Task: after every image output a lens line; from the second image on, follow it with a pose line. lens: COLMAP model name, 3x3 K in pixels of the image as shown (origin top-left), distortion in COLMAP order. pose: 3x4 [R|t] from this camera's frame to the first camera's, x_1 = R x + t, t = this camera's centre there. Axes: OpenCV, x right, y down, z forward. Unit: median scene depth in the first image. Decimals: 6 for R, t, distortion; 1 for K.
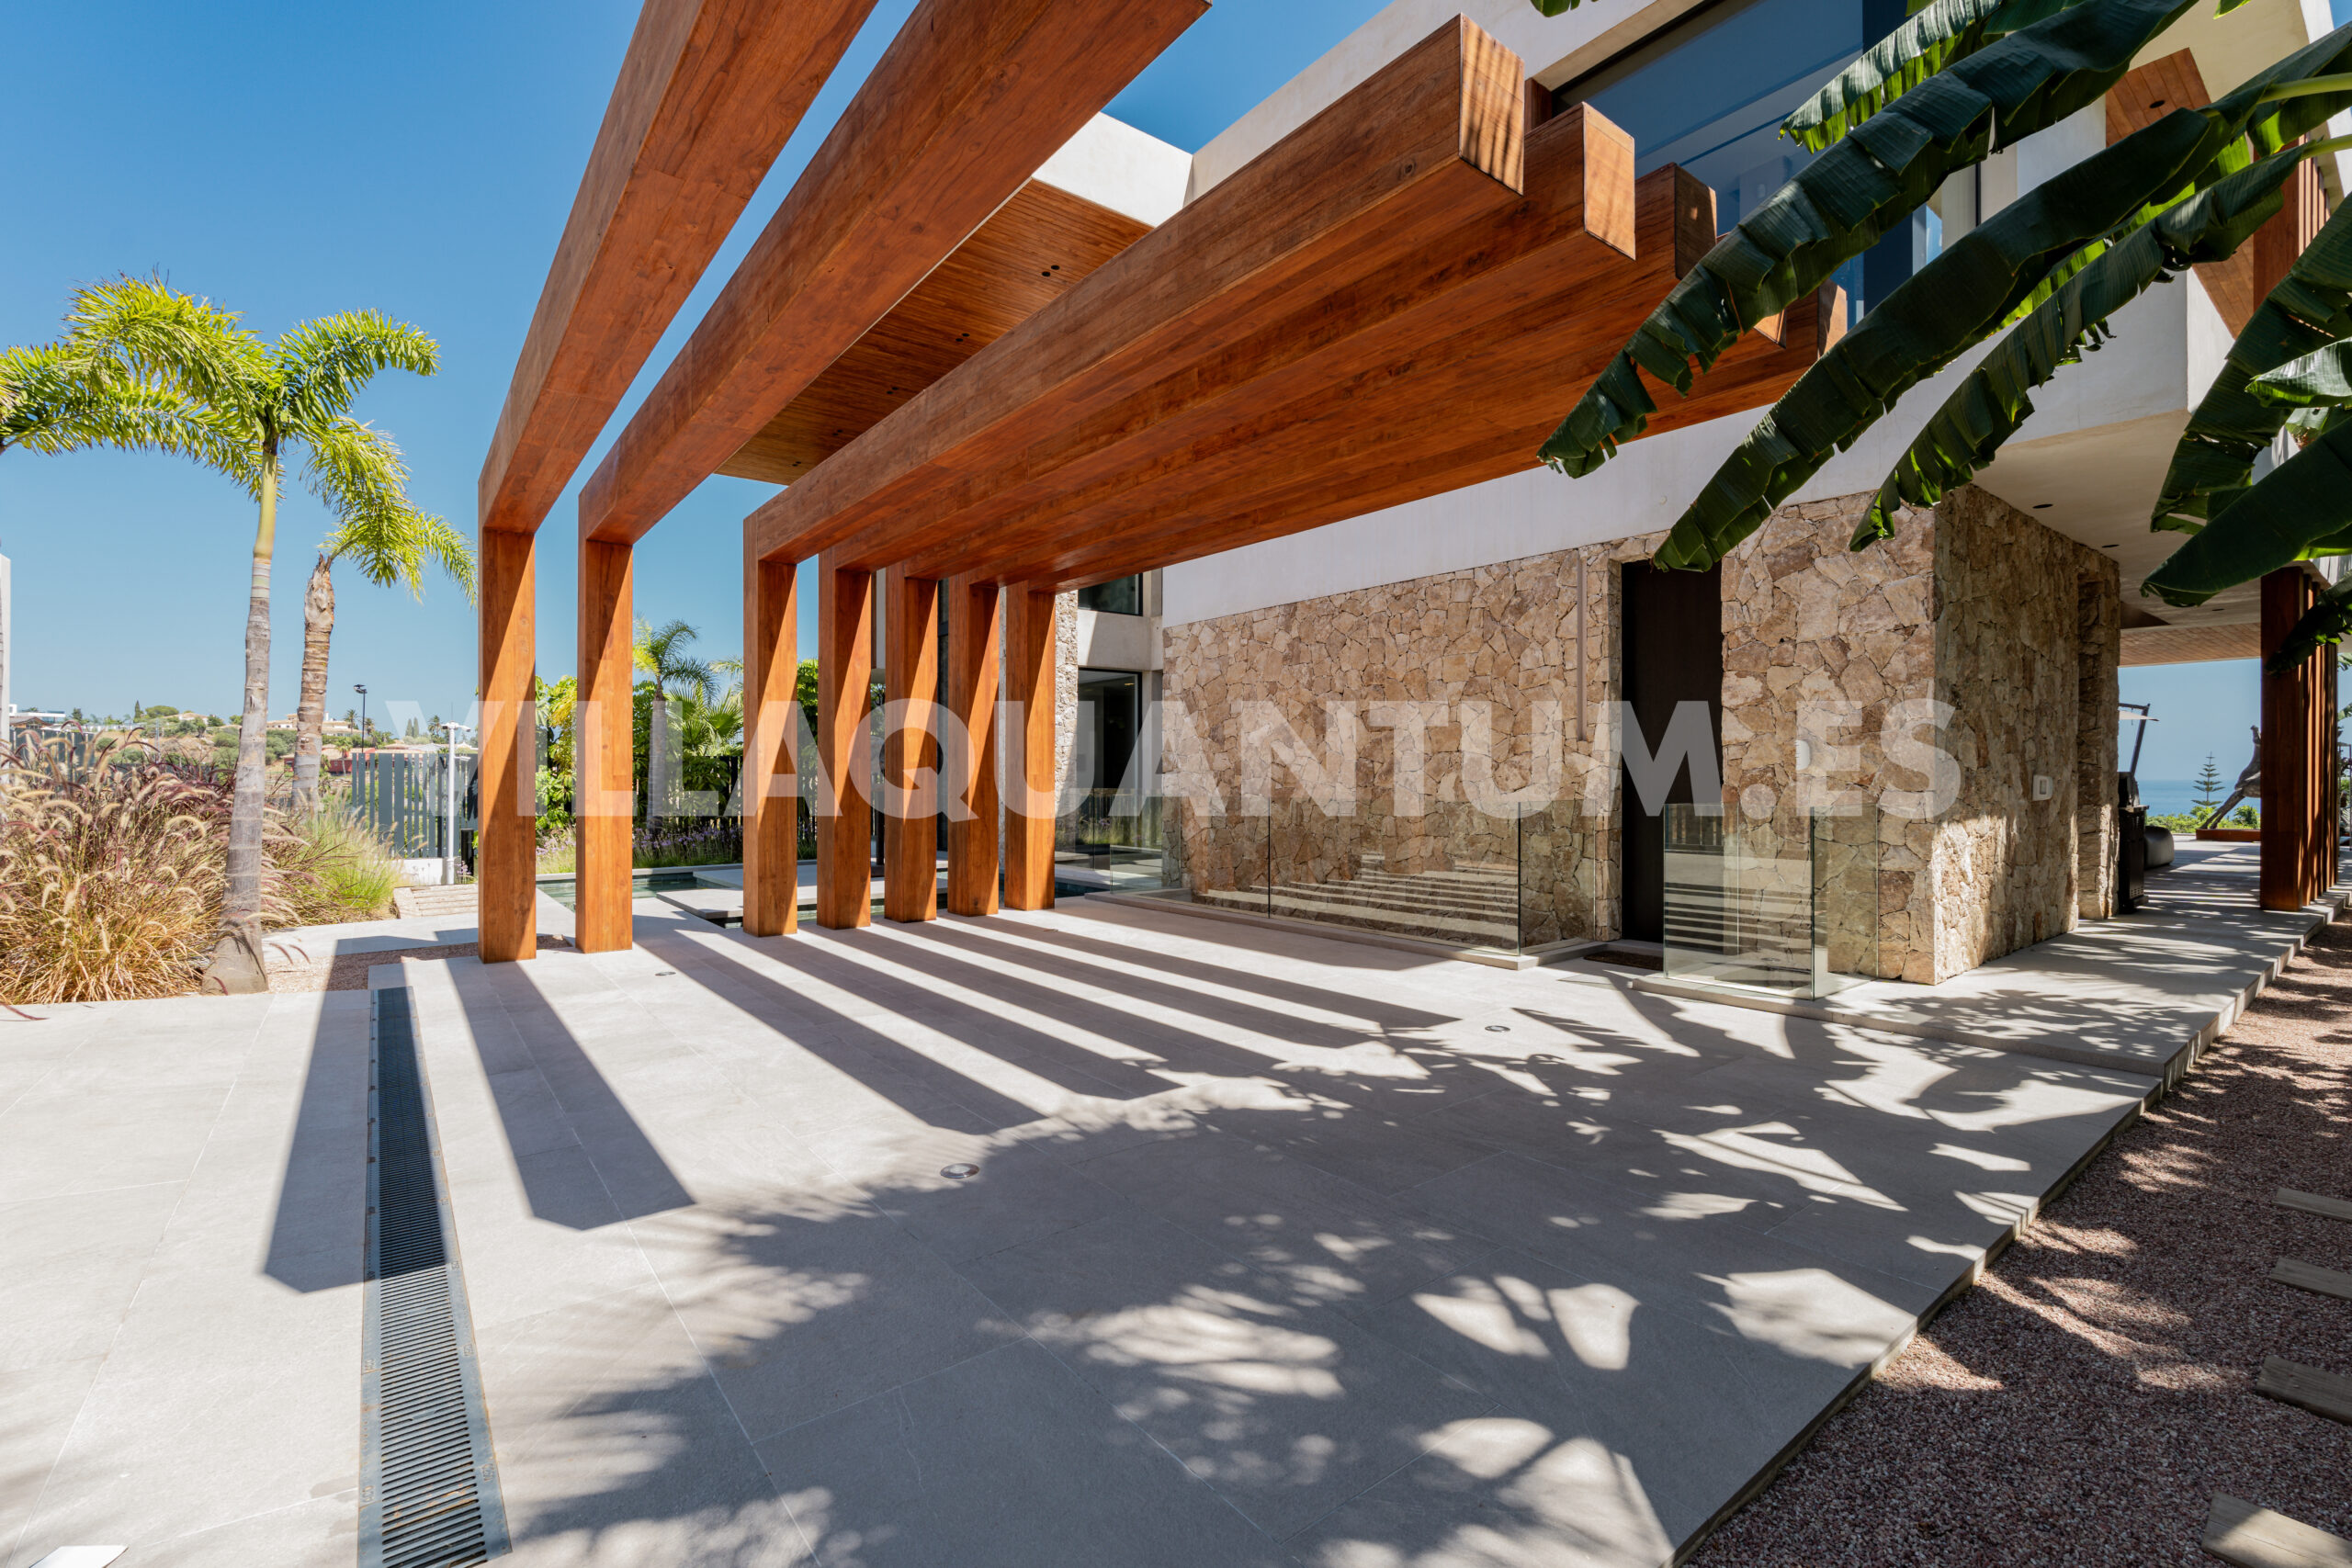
lens RADIAL K [[1028.1, 0, 1173.7], [0, 1028.1, 778.7], [0, 0, 1]] dist [-0.000775, 0.000220]
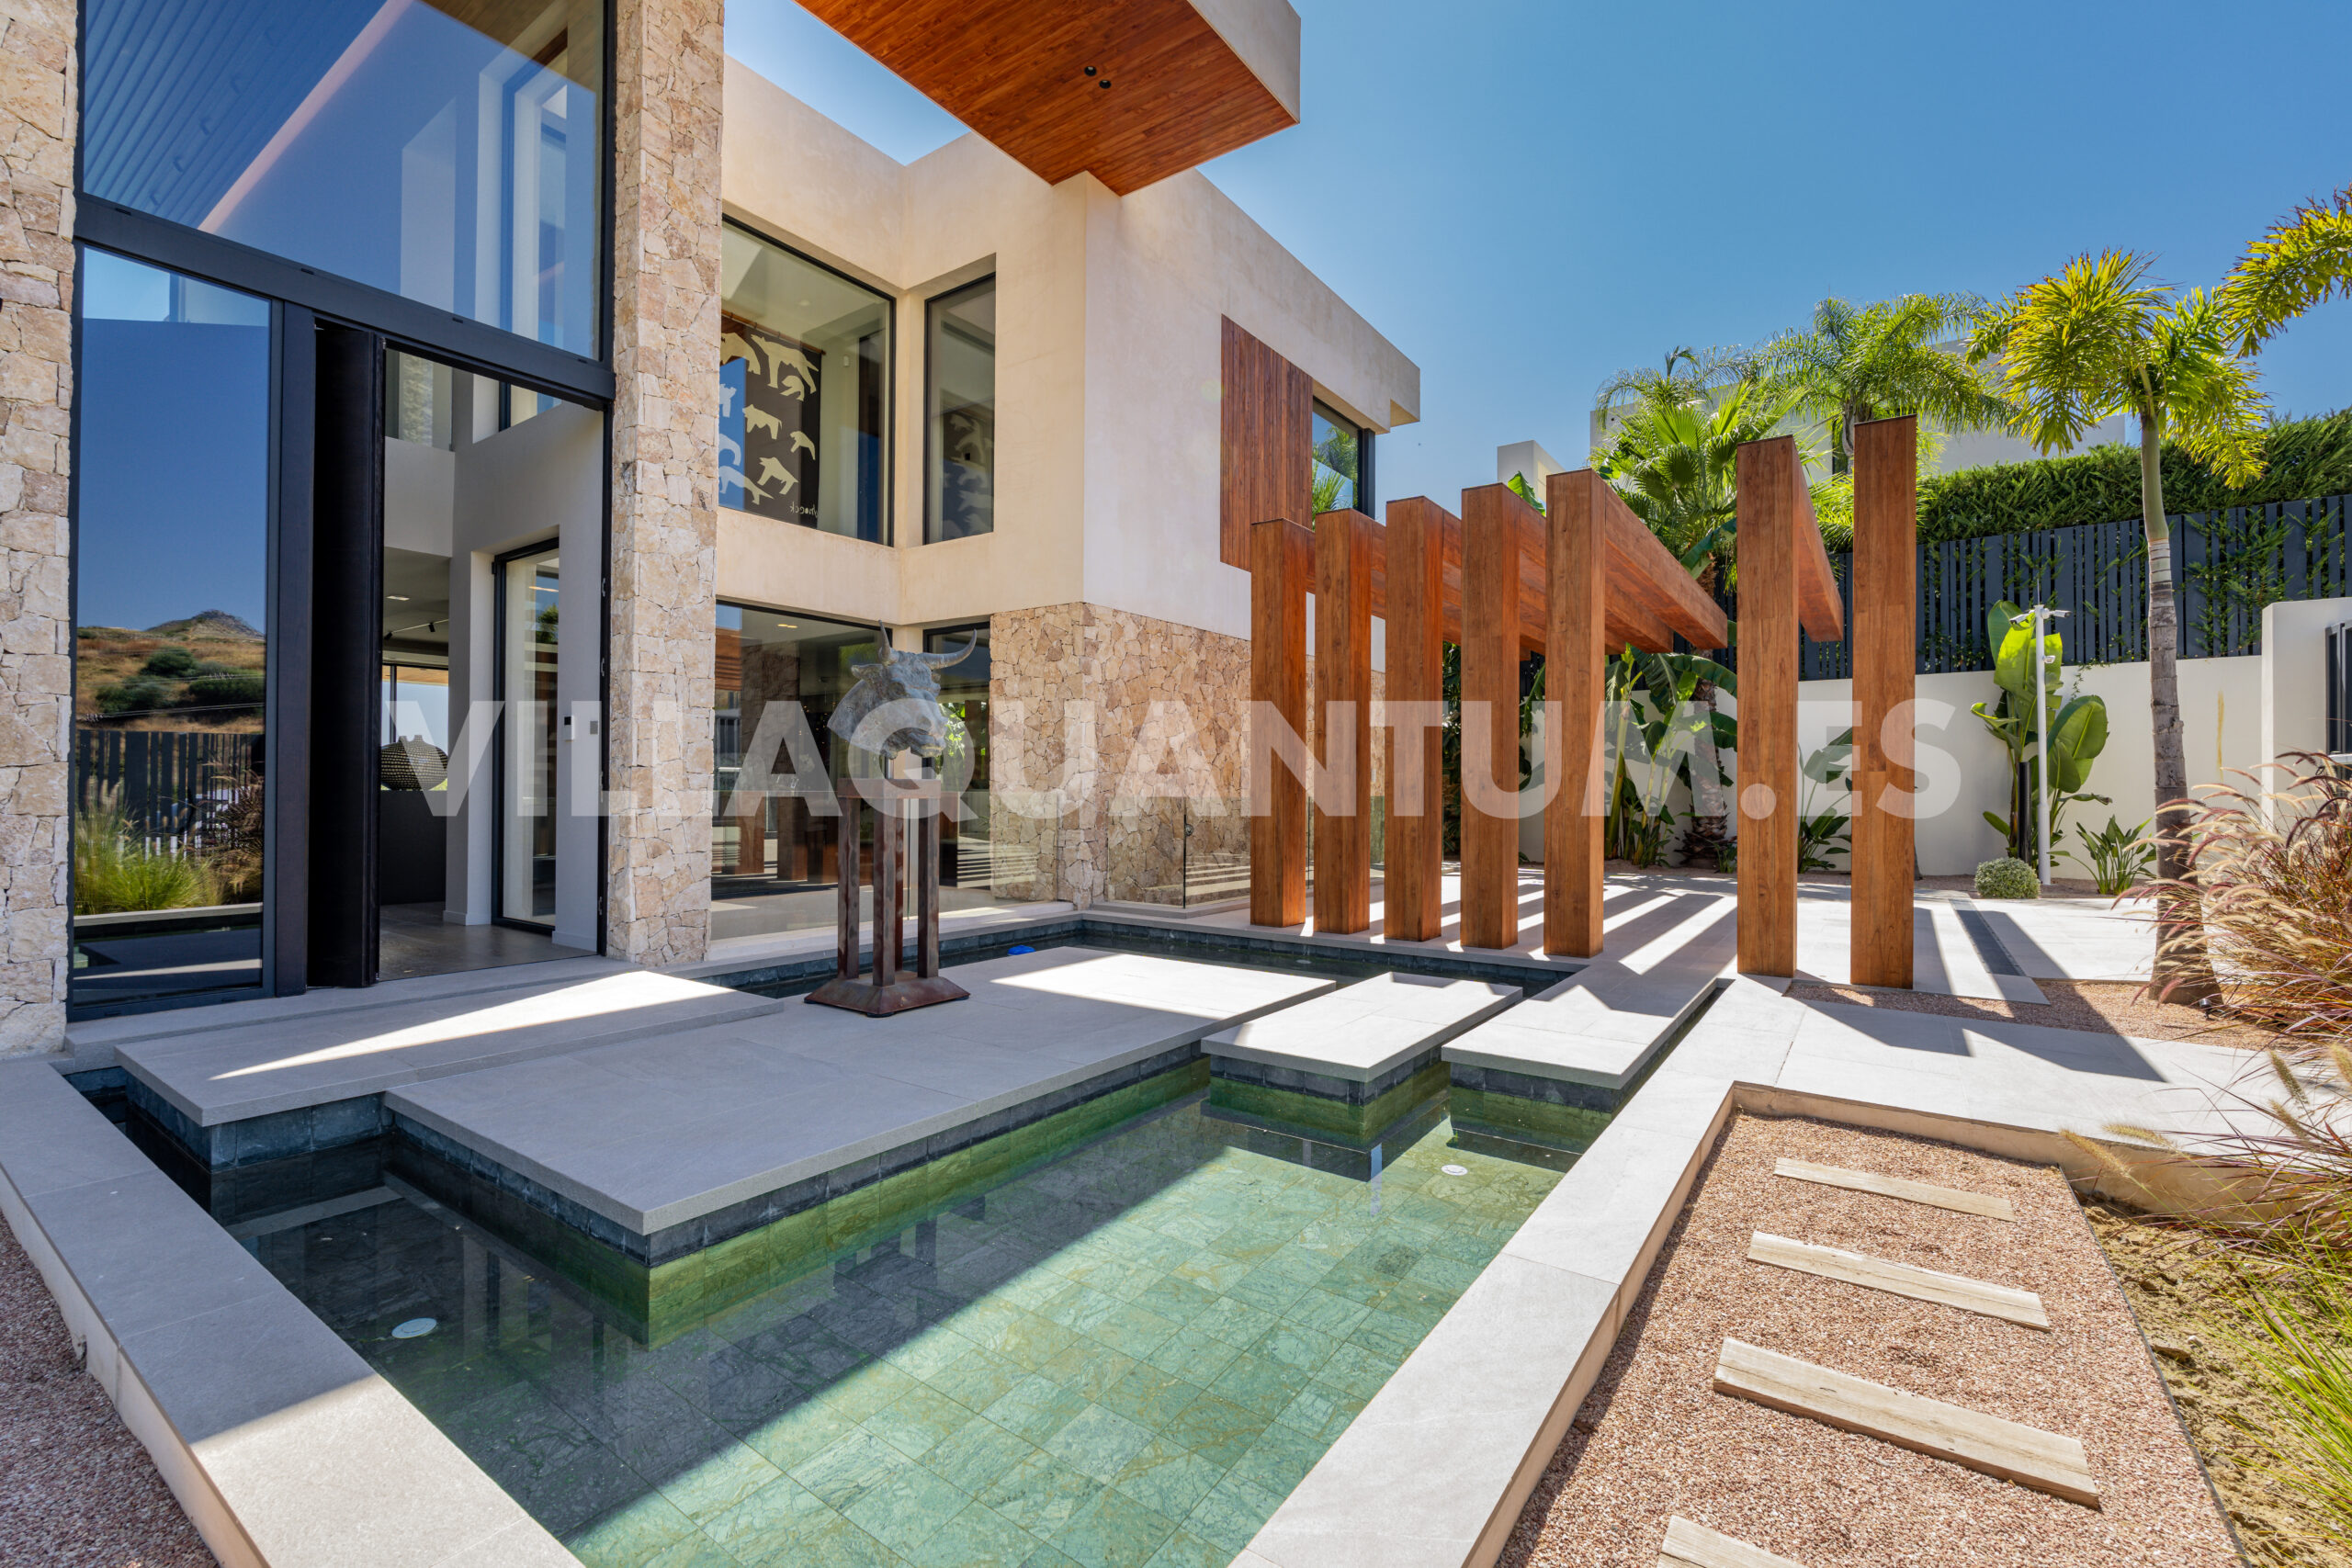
lens RADIAL K [[1028.1, 0, 1168.2], [0, 1028.1, 779.9], [0, 0, 1]] dist [-0.000775, 0.000220]
pose [[-0.286369, 0.006075, 0.958100, -0.976936], [-0.009584, 0.999912, -0.009205, 0.008610], [-0.958072, -0.011819, -0.286285, 1.363935]]
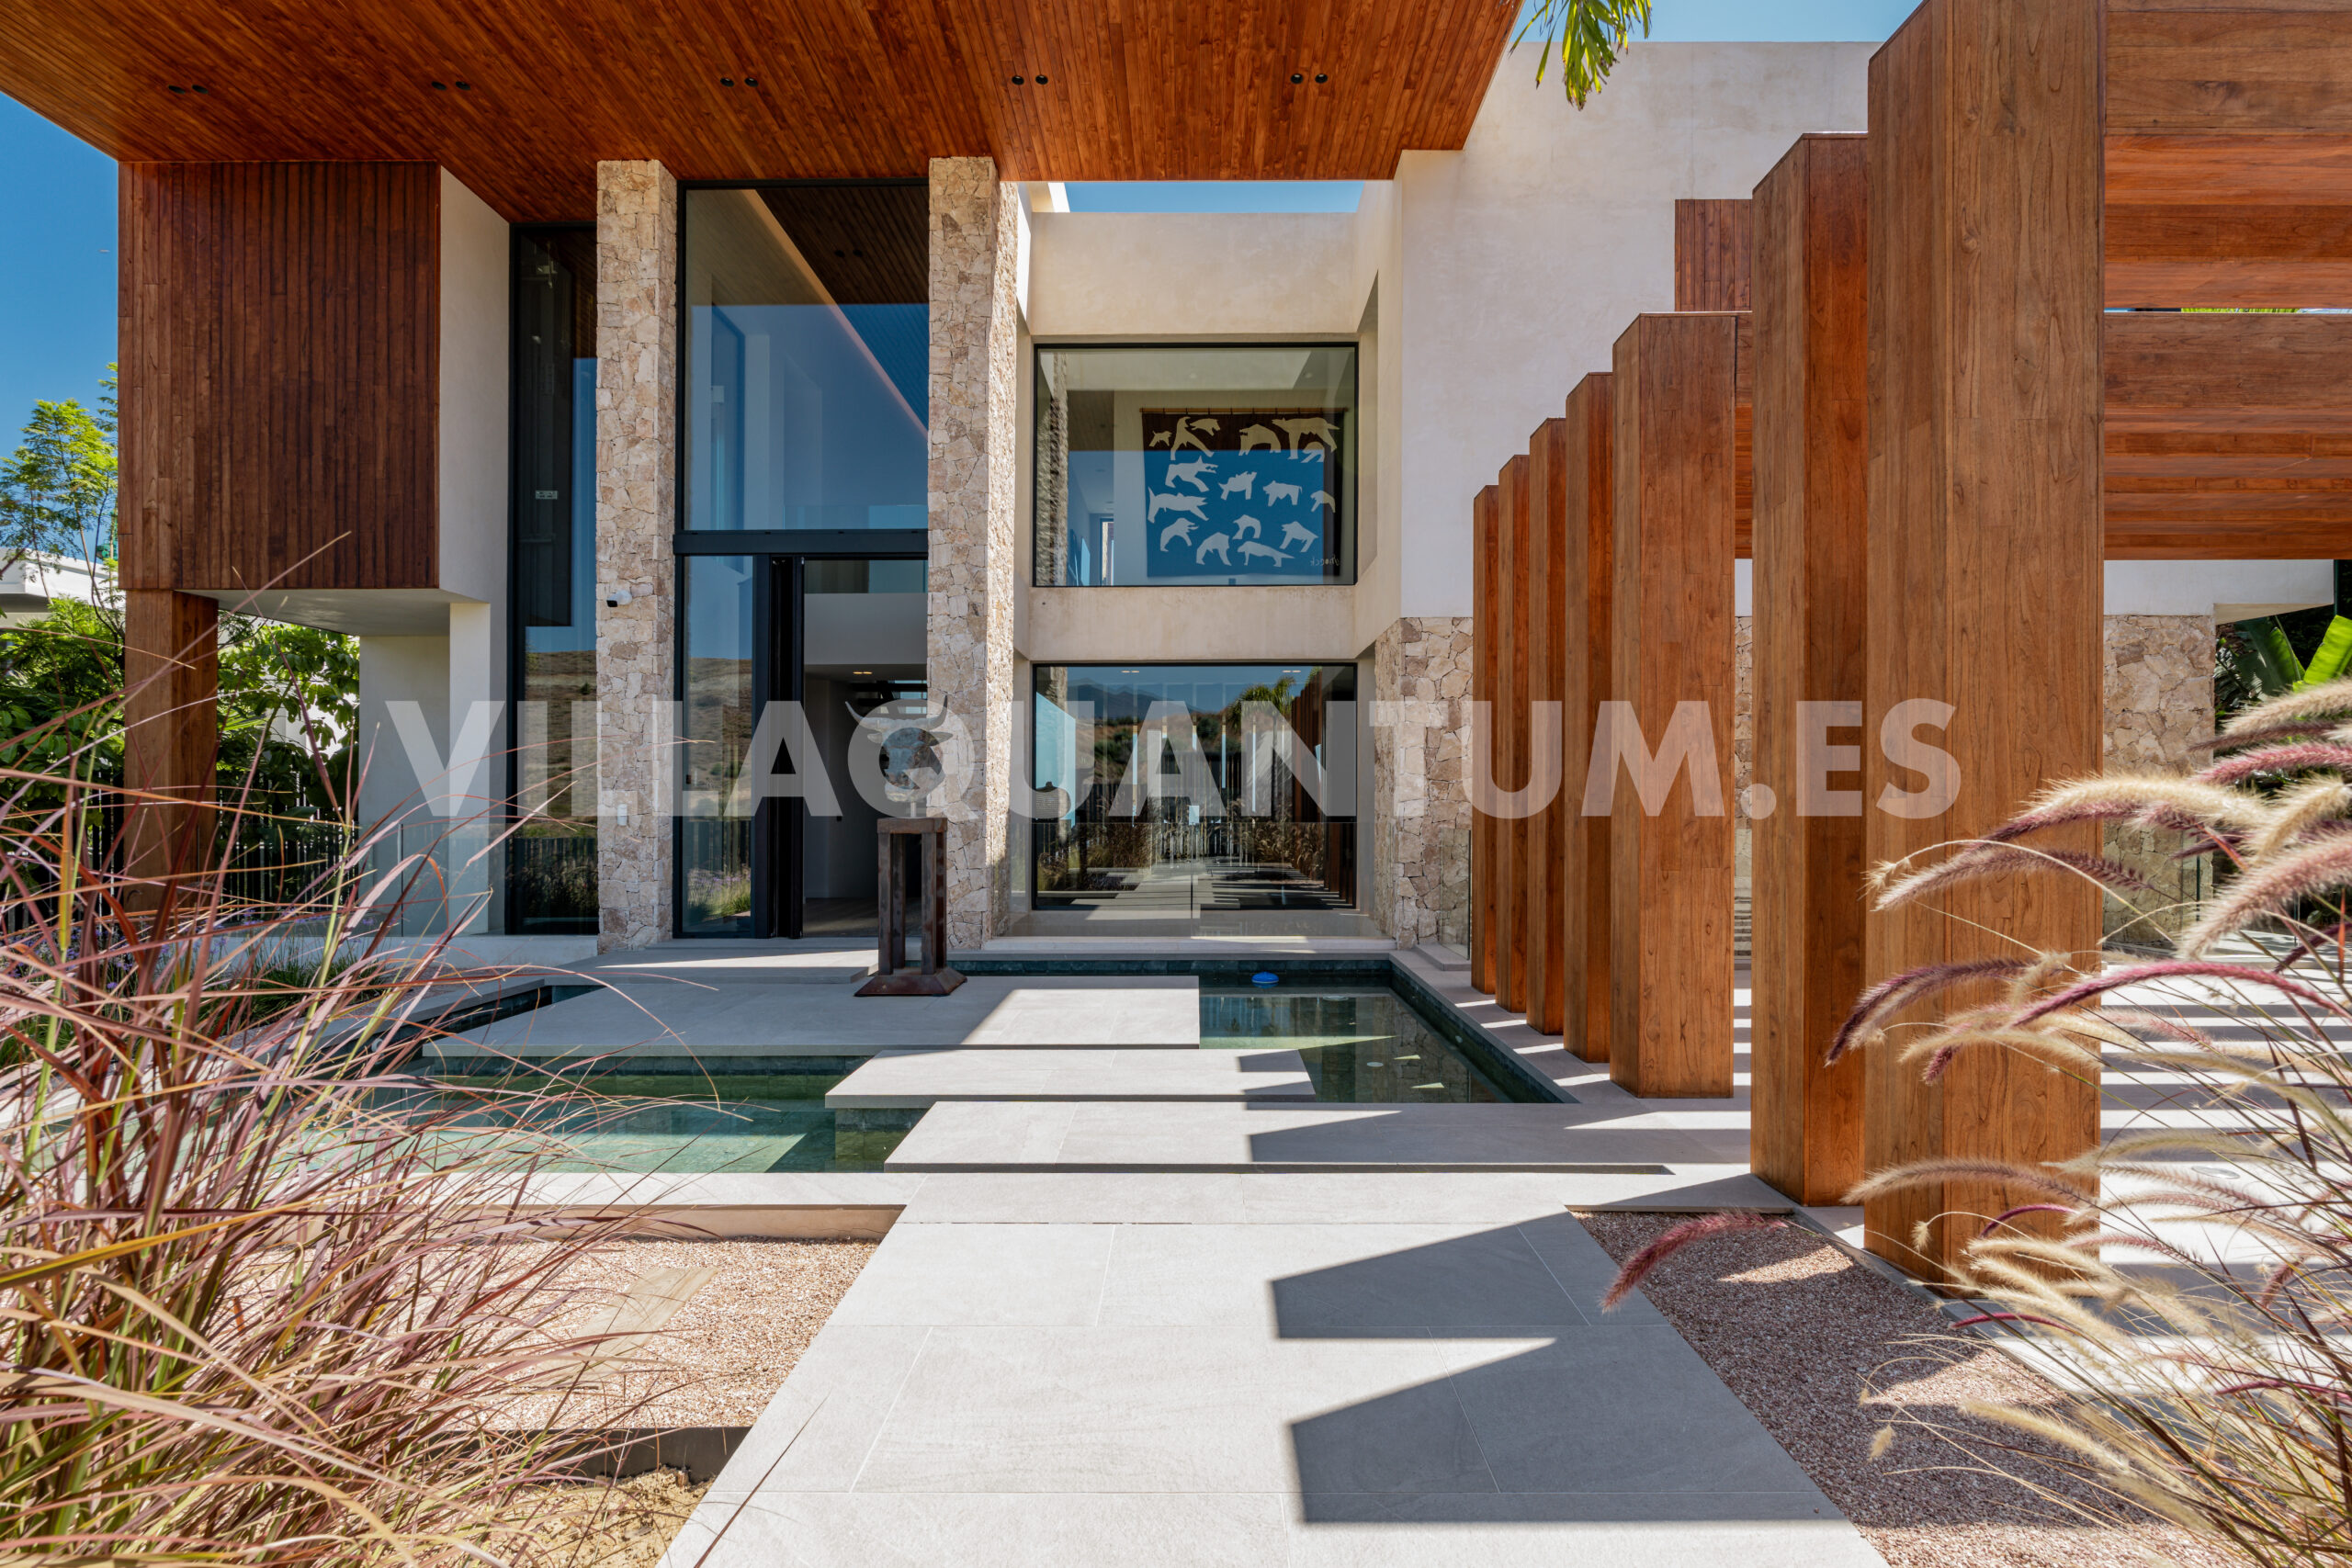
lens RADIAL K [[1028.1, 0, 1179.5], [0, 1028.1, 804.0], [0, 0, 1]] dist [-0.000775, 0.000220]
pose [[0.621347, -0.001622, 0.783534, -0.849398], [-0.000192, 0.999998, 0.002222, -0.006789], [-0.783536, -0.001531, 0.621345, 0.747871]]
